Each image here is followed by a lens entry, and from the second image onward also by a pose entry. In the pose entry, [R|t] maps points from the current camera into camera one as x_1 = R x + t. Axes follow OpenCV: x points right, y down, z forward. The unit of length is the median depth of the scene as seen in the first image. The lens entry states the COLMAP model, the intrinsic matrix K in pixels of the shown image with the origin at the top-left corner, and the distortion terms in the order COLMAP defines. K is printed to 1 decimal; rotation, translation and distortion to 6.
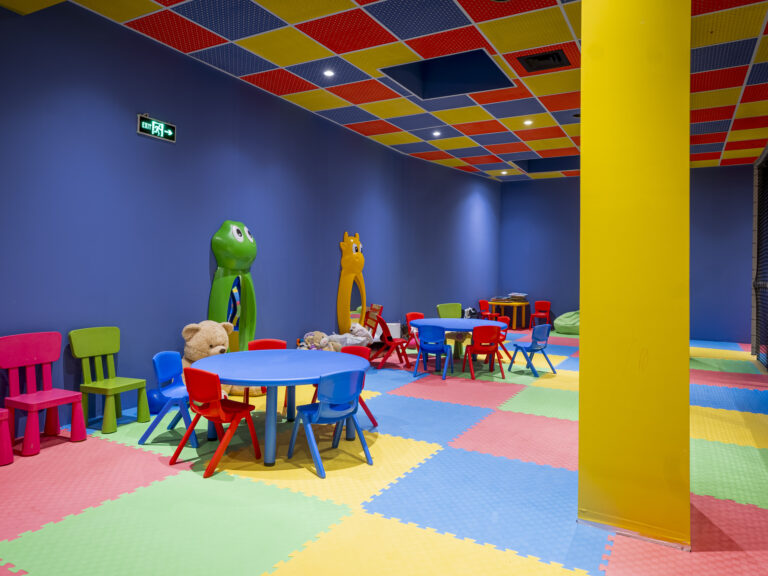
lens RADIAL K [[542.8, 0, 385.9], [0, 542.8, 252.5], [0, 0, 1]] dist [-0.005583, -0.000720]
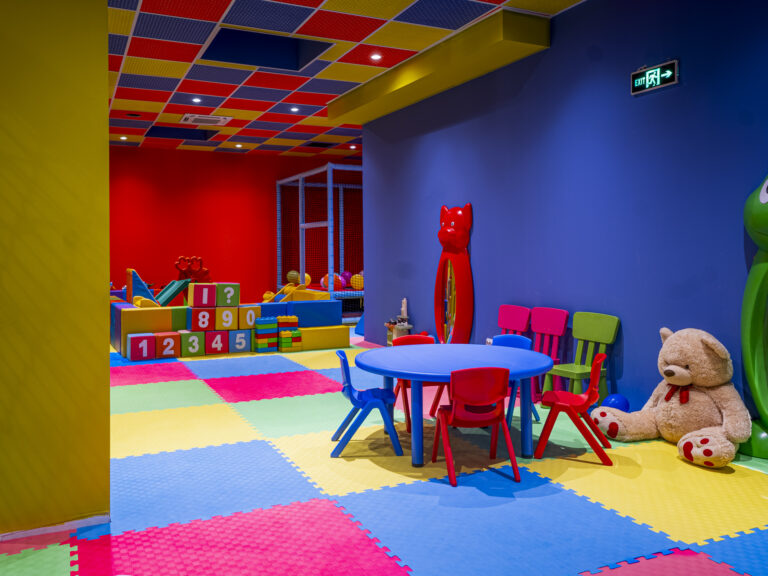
lens RADIAL K [[650.5, 0, 359.5], [0, 650.5, 248.4], [0, 0, 1]] dist [0.003426, 0.002902]
pose [[-0.599603, -0.021297, -0.800014, 0.505842], [0.018062, 0.999031, -0.040133, 0.045357], [0.800094, -0.038513, -0.598638, 1.022954]]
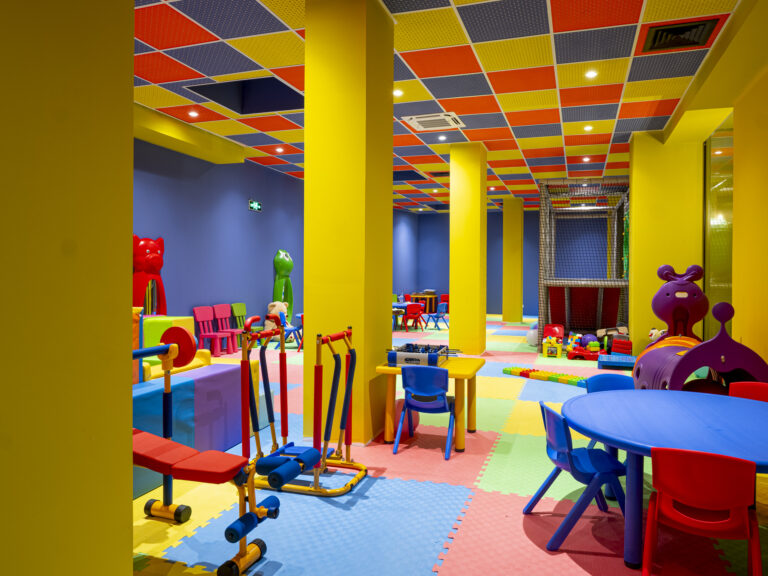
lens RADIAL K [[549.2, 0, 406.8], [0, 549.2, 270.7], [0, 0, 1]] dist [0.003084, 0.001531]
pose [[0.980554, -0.010137, 0.195987, -0.228520], [0.005271, 0.999665, 0.025332, -0.030662], [-0.196178, -0.023806, 0.980279, -0.934679]]
